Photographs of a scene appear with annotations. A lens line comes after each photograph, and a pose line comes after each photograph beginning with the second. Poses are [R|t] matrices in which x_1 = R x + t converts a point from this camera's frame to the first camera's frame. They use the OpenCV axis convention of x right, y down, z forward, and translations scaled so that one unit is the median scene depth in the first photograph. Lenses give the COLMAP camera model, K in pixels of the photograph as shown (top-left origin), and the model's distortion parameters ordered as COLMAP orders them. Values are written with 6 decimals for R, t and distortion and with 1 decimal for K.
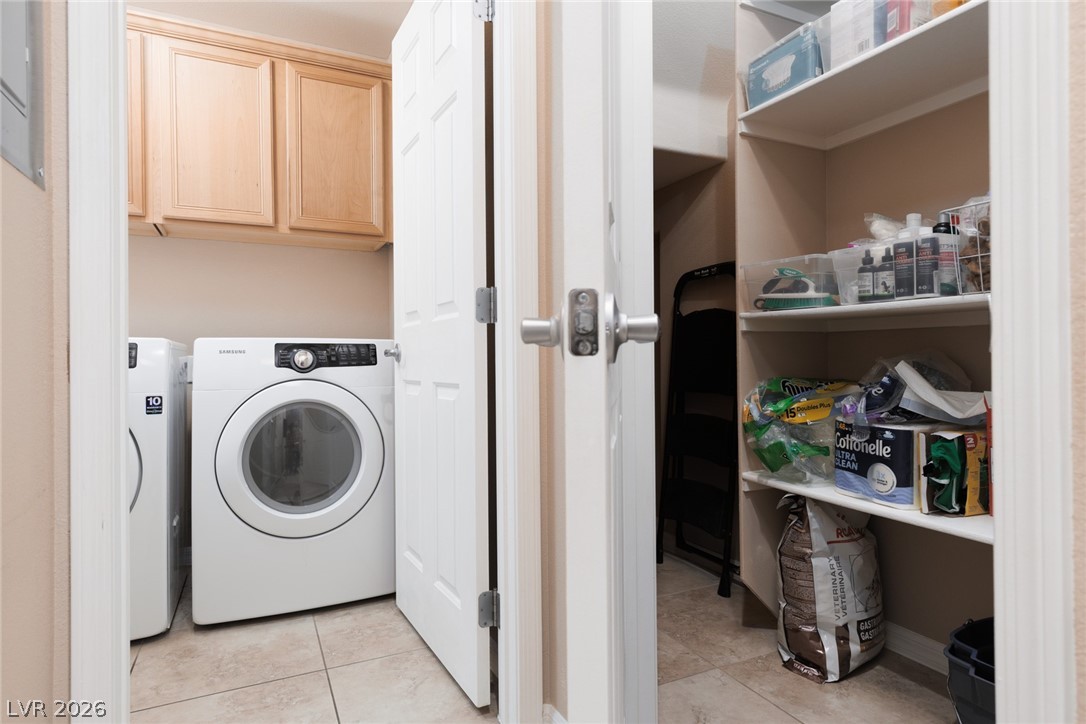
lens RADIAL K [[611.3, 0, 544.1], [0, 611.3, 358.8], [0, 0, 1]] dist [0.010309, -0.000508]
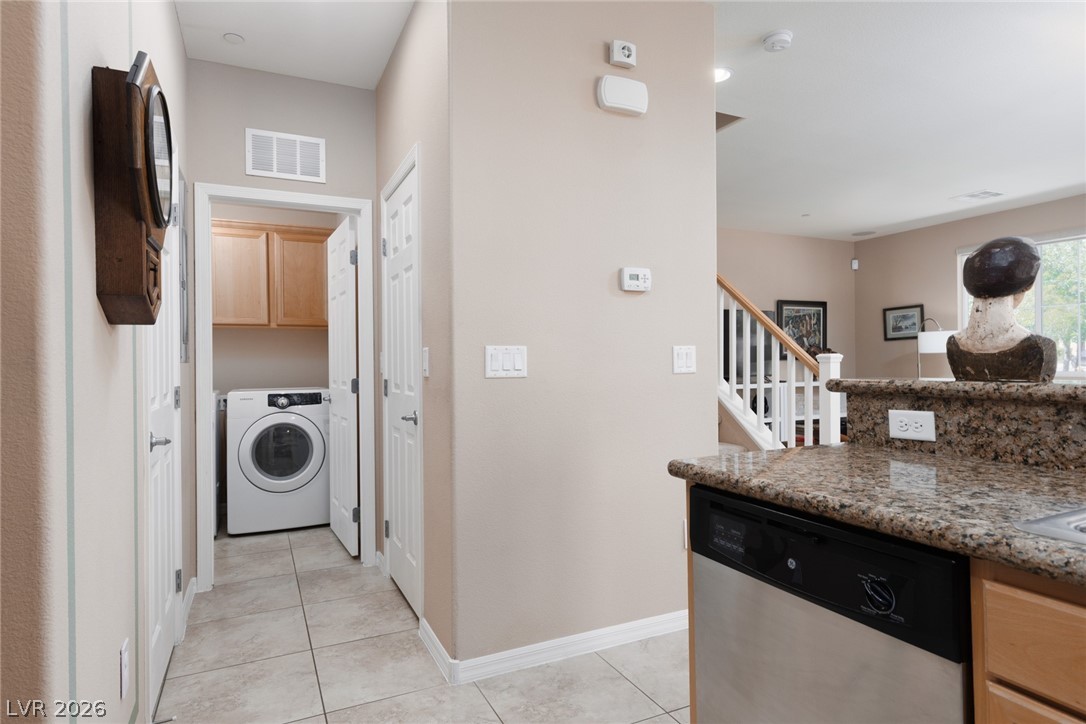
lens RADIAL K [[611.3, 0, 544.1], [0, 611.3, 358.8], [0, 0, 1]] dist [0.010309, -0.000508]
pose [[0.999990, -0.003619, -0.002465, 0.451242], [0.003610, 0.999987, -0.003539, -0.128048], [0.002478, 0.003530, 0.999991, -0.961965]]
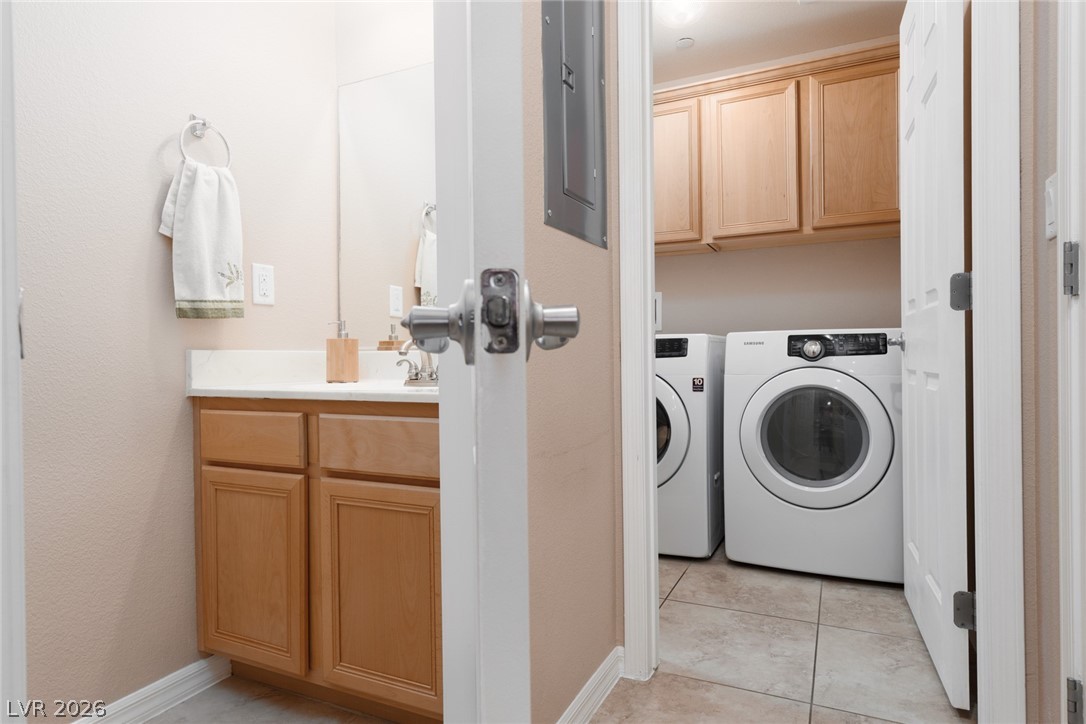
lens RADIAL K [[611.3, 0, 544.1], [0, 611.3, 358.8], [0, 0, 1]] dist [0.010309, -0.000508]
pose [[0.622535, 0.004759, -0.782577, 0.174492], [0.011071, 0.999828, 0.014887, -0.003382], [0.782513, -0.017931, 0.622375, -0.073261]]
